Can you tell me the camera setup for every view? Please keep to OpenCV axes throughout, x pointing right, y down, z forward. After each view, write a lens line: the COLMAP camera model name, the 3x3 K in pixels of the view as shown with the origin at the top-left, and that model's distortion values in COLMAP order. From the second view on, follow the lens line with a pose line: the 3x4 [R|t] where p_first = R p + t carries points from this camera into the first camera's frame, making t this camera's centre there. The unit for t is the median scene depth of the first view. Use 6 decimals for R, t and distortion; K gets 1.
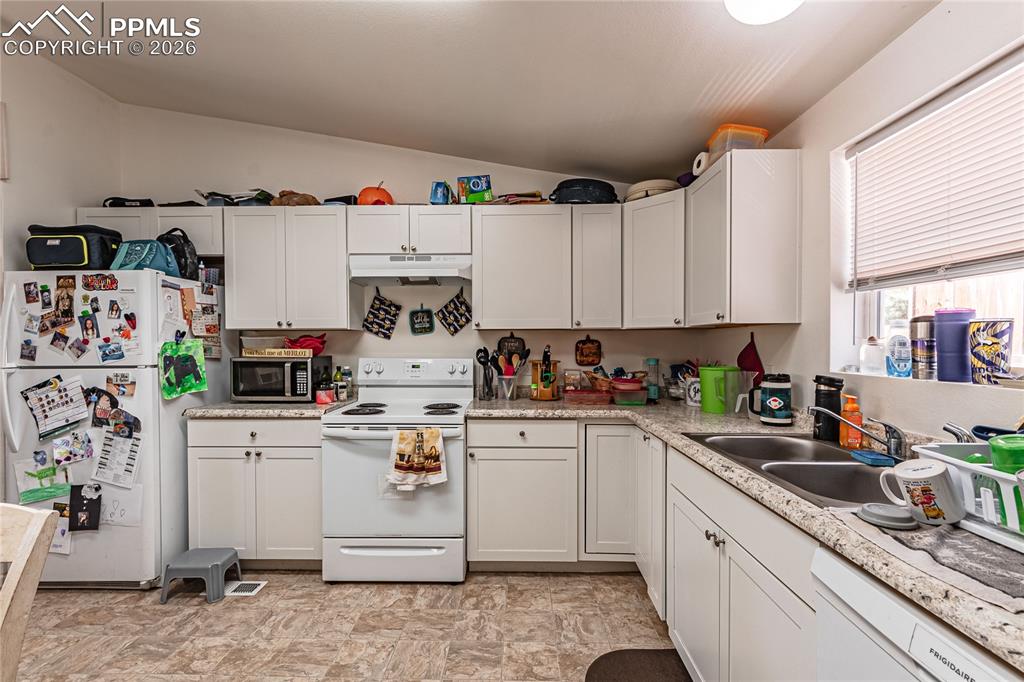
lens RADIAL K [[463.8, 0, 517.9], [0, 463.8, 345.9], [0, 0, 1]] dist [0.002433, -0.001038]
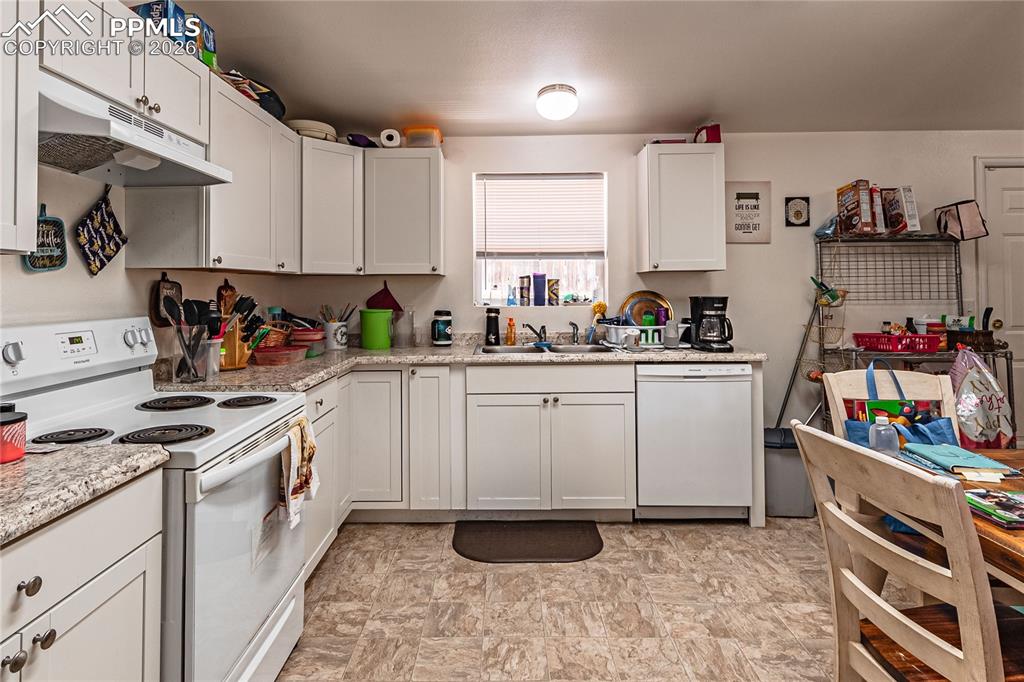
lens RADIAL K [[557.1, 0, 502.6], [0, 557.1, 278.3], [0, 0, 1]] dist [0.006177, -0.002441]
pose [[-0.026995, 0.019501, 0.999445, -1.010851], [0.011103, 0.999754, -0.019208, -0.003071], [-0.999574, 0.010578, -0.027205, 0.742011]]
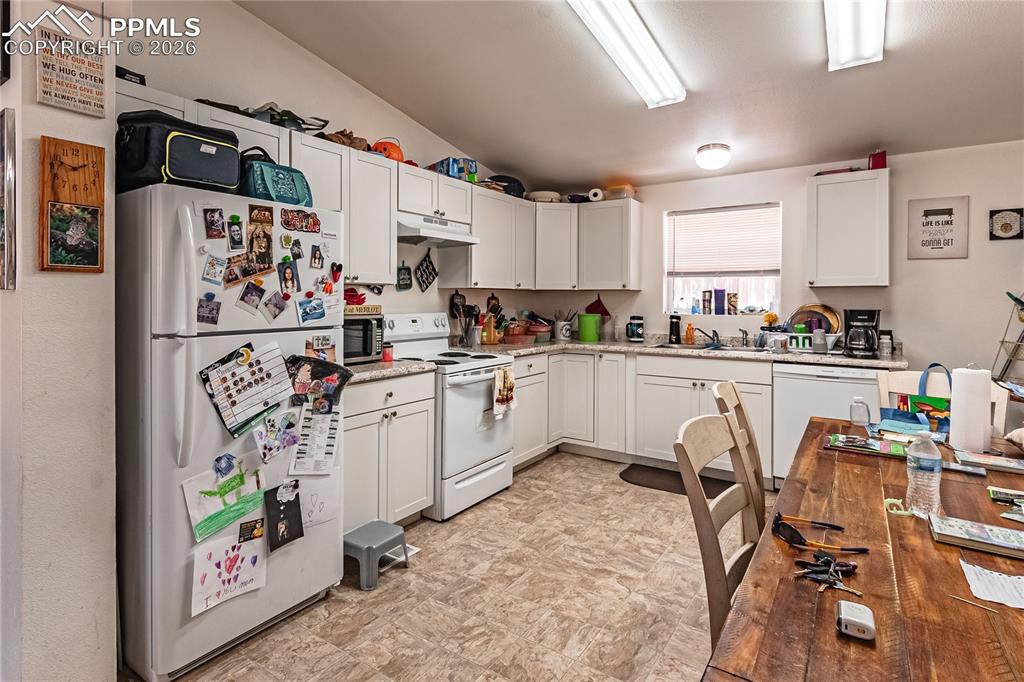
lens RADIAL K [[557.1, 0, 483.0], [0, 557.1, 300.5], [0, 0, 1]] dist [0.006177, -0.002441]
pose [[0.545202, 0.001098, 0.838304, -1.517425], [-0.000536, 0.999999, -0.000962, -0.002034], [-0.838305, 0.000075, 0.545202, 0.228442]]
